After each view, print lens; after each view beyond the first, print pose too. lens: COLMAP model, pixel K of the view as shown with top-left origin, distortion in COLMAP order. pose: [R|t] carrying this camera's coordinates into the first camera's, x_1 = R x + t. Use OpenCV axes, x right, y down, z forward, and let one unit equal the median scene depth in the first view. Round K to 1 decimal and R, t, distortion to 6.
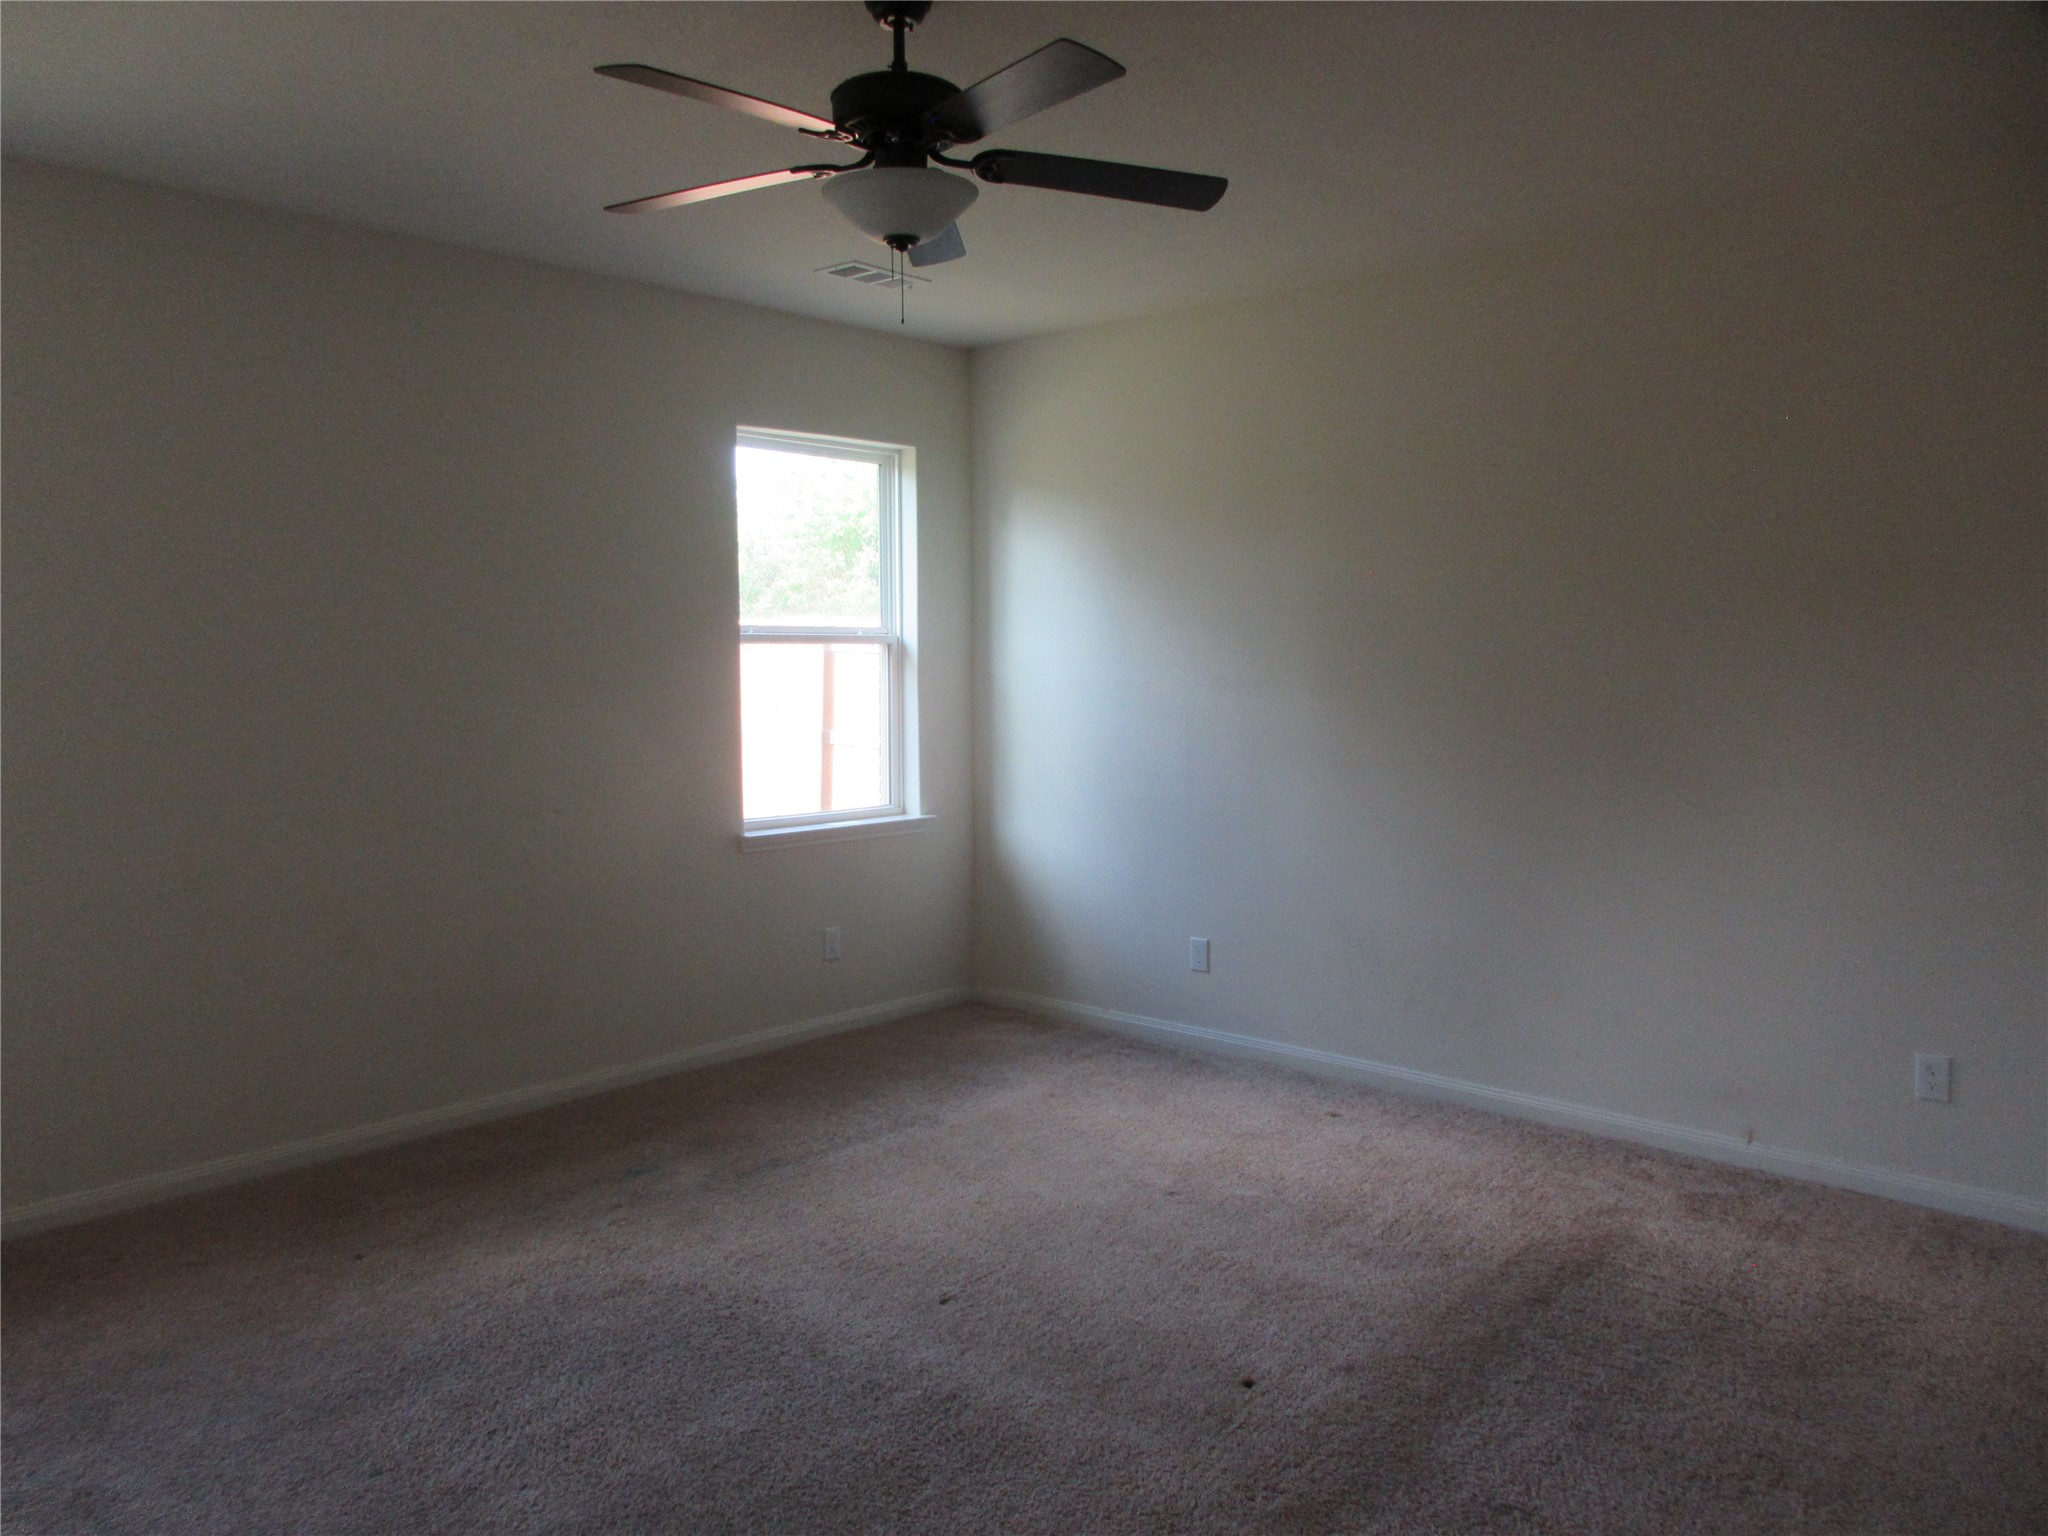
lens RADIAL K [[1499.1, 0, 1024.4], [0, 1499.1, 761.5], [0, 0, 1]] dist [-0.005102, 0.000708]
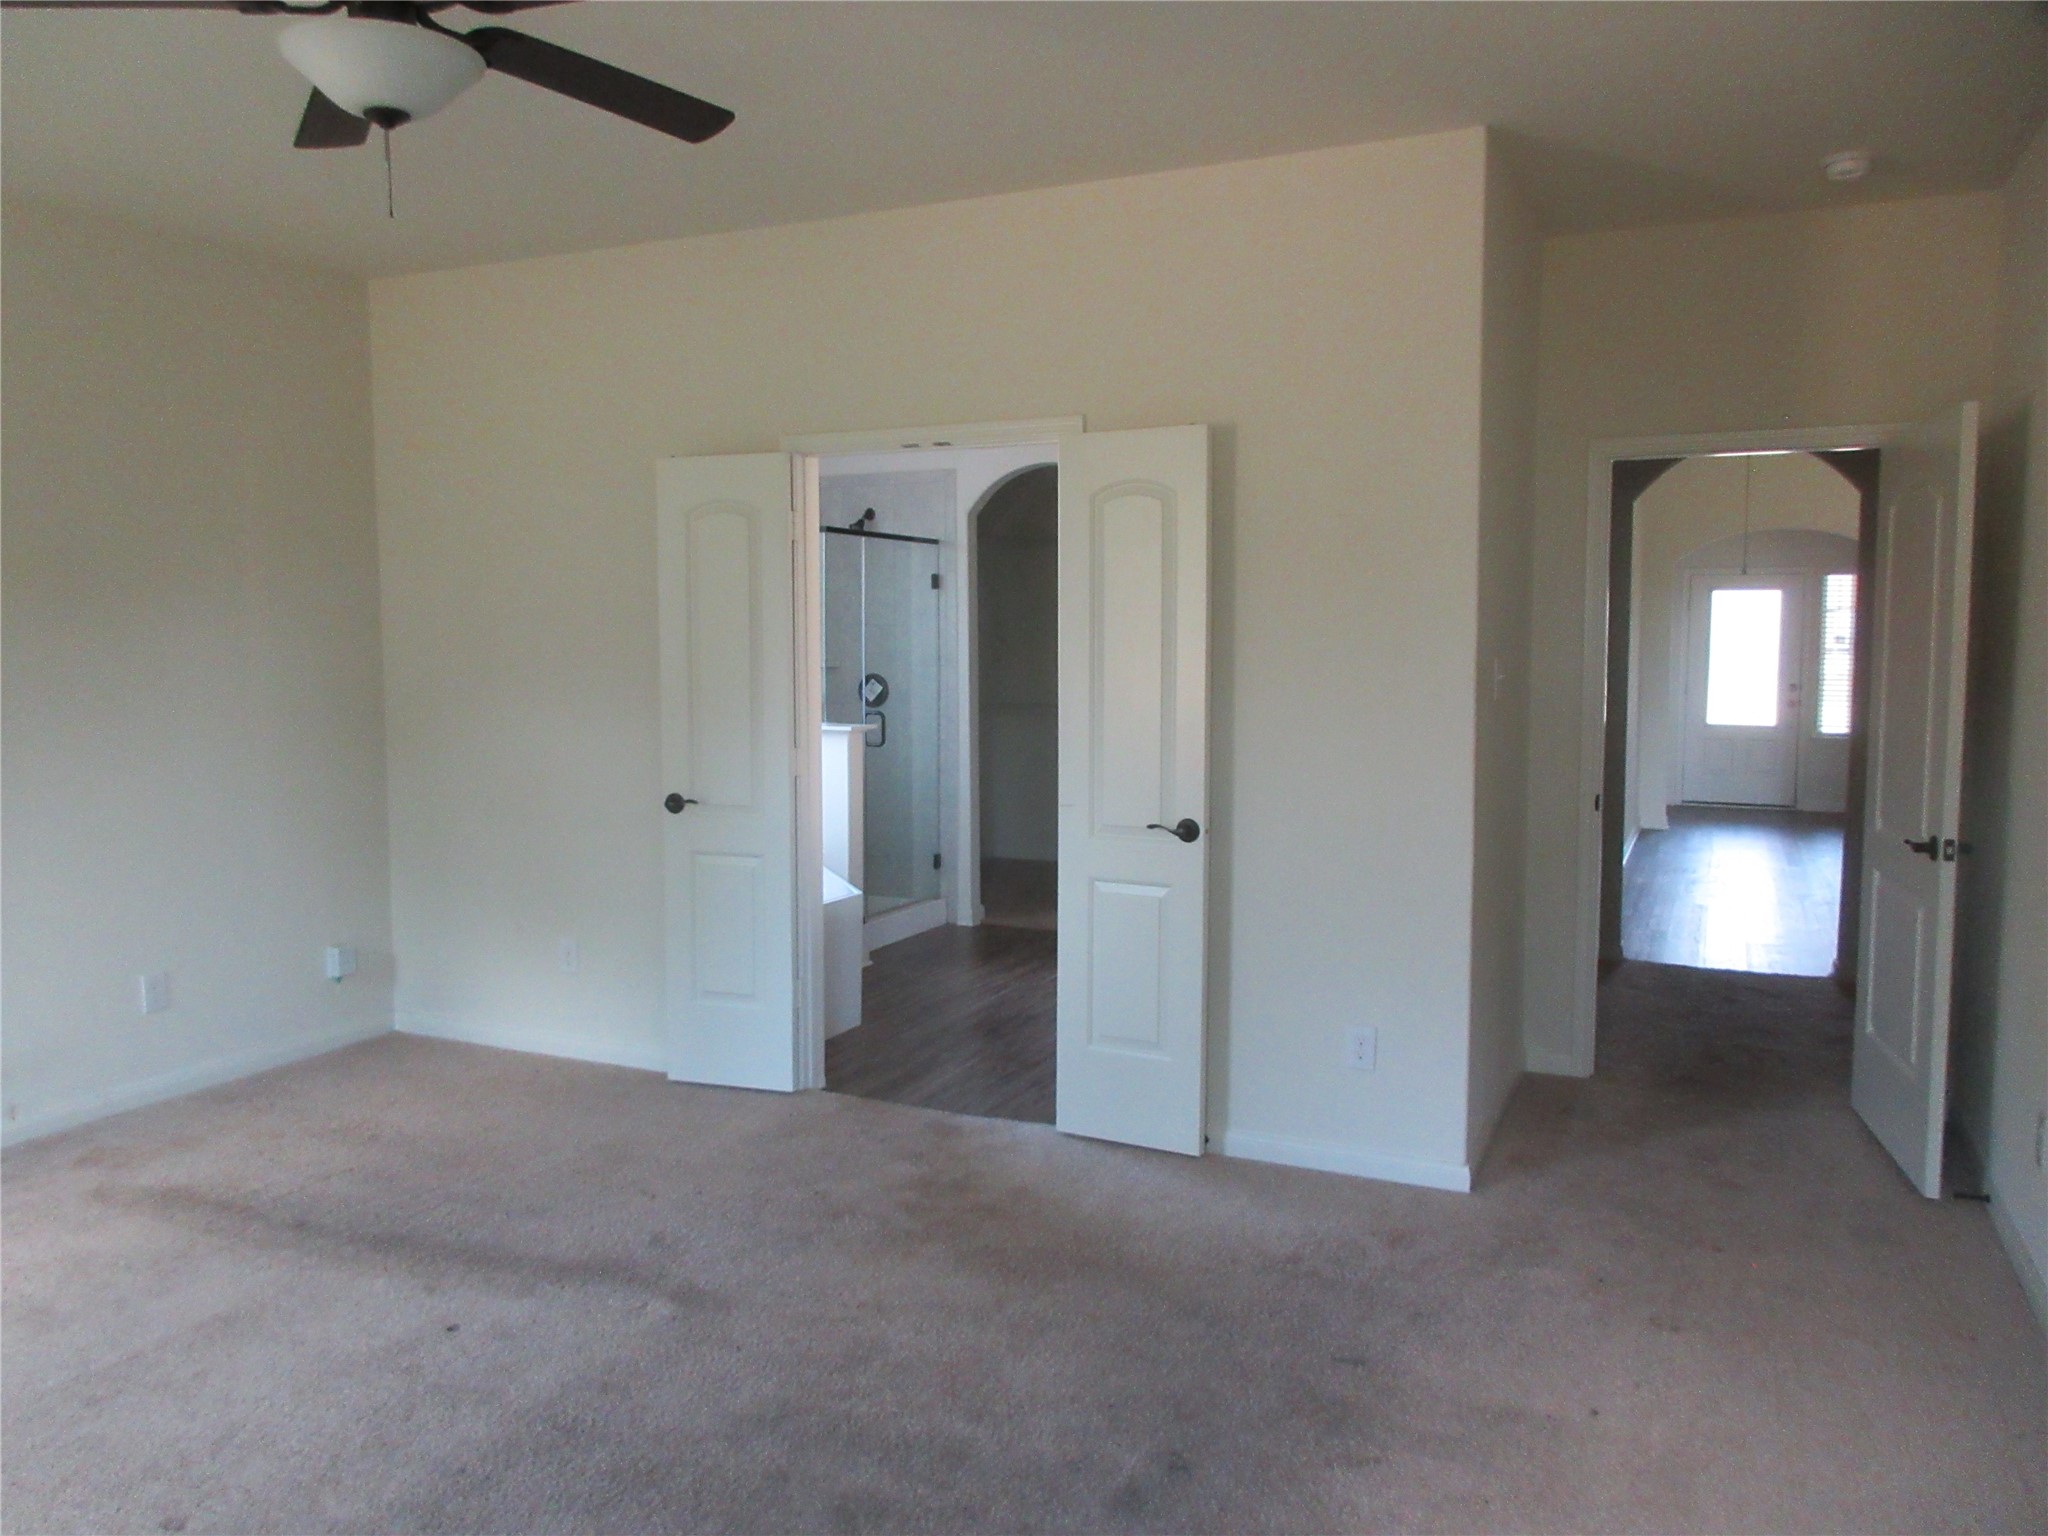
lens RADIAL K [[1499.1, 0, 1024.4], [0, 1499.1, 761.5], [0, 0, 1]] dist [-0.005102, 0.000708]
pose [[-0.331685, -0.060126, 0.941472, -0.732010], [0.068234, 0.993824, 0.087508, -0.023955], [-0.940919, 0.093265, -0.325534, 0.743784]]
